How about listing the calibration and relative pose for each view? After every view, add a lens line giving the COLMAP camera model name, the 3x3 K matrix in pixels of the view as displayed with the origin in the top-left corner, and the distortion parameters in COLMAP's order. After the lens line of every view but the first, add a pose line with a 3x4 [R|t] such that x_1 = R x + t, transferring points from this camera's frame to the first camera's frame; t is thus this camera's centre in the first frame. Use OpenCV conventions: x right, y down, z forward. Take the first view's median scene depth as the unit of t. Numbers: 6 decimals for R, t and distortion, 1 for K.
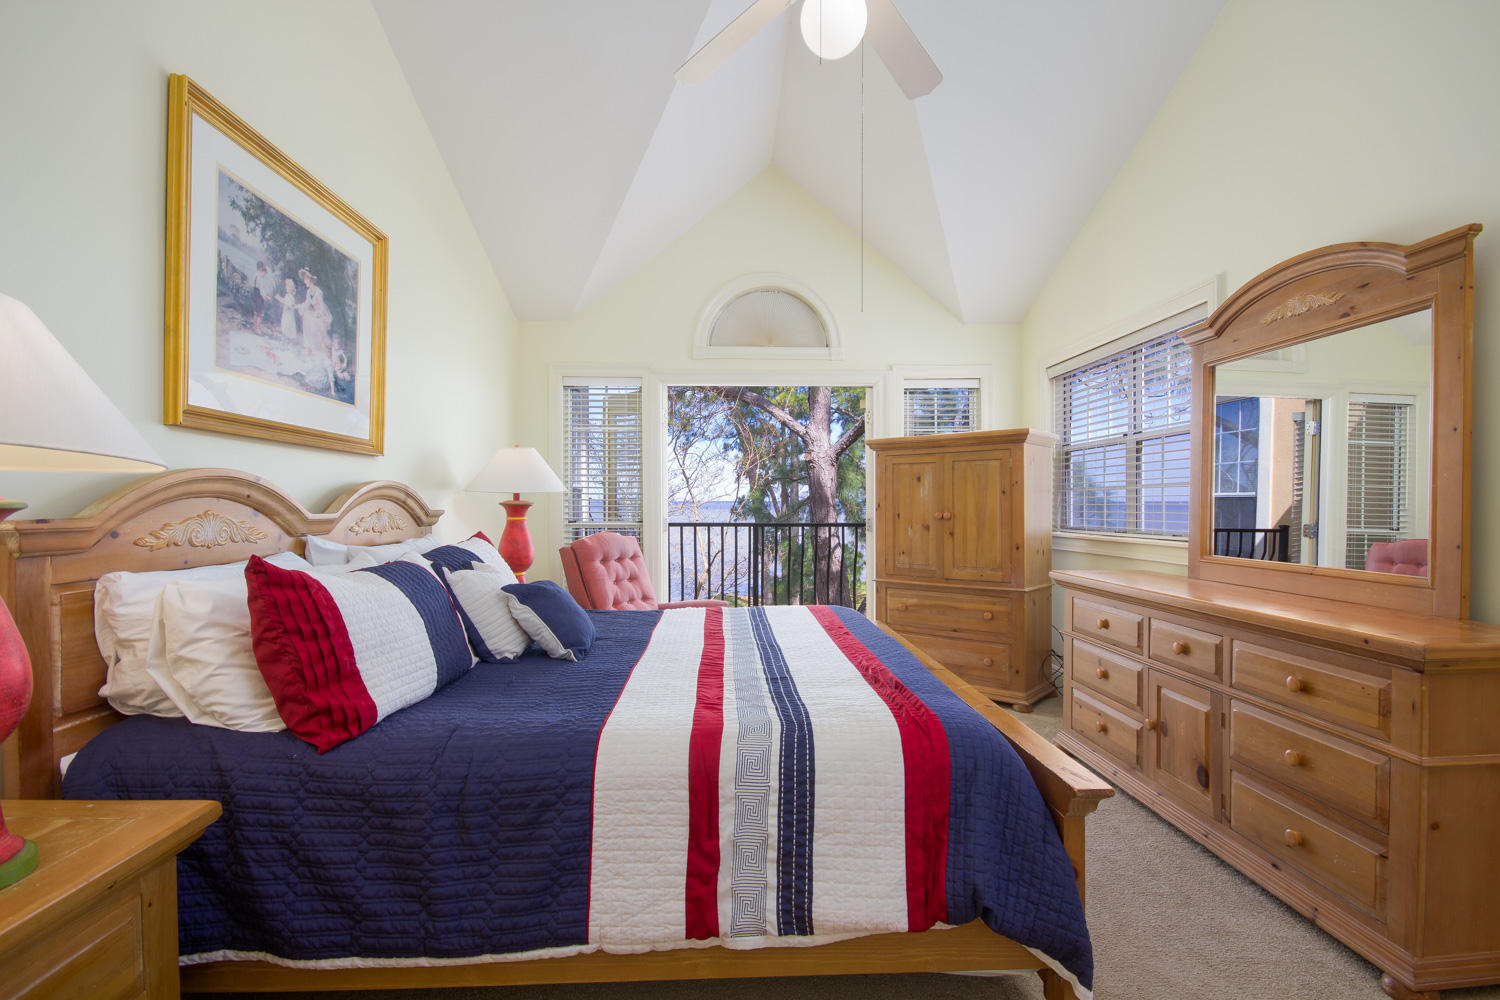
lens RADIAL K [[704.8, 0, 753.3], [0, 704.8, 511.9], [0, 0, 1]] dist [0.002409, -0.010251]
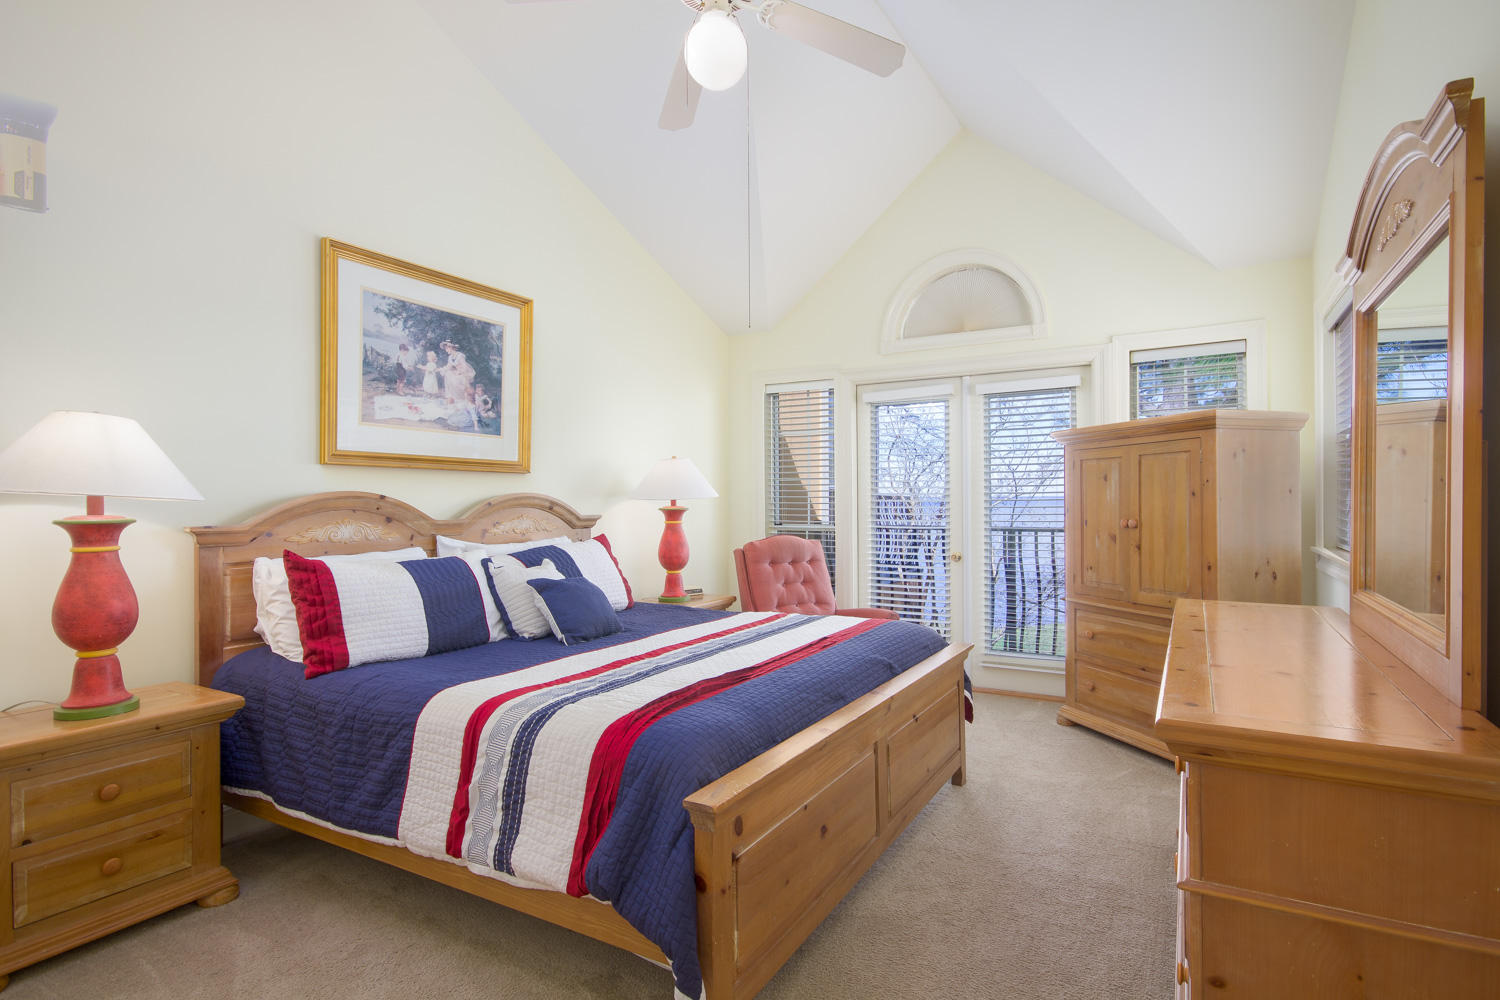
lens RADIAL K [[775.2, 0, 750.0], [0, 775.2, 500.0], [0, 0, 1]] dist [0.000591, -0.000068]
pose [[0.841053, -0.004770, -0.540932, 0.733873], [-0.000780, 0.999949, -0.010030, -0.022919], [0.540952, 0.008858, 0.841007, 0.056523]]
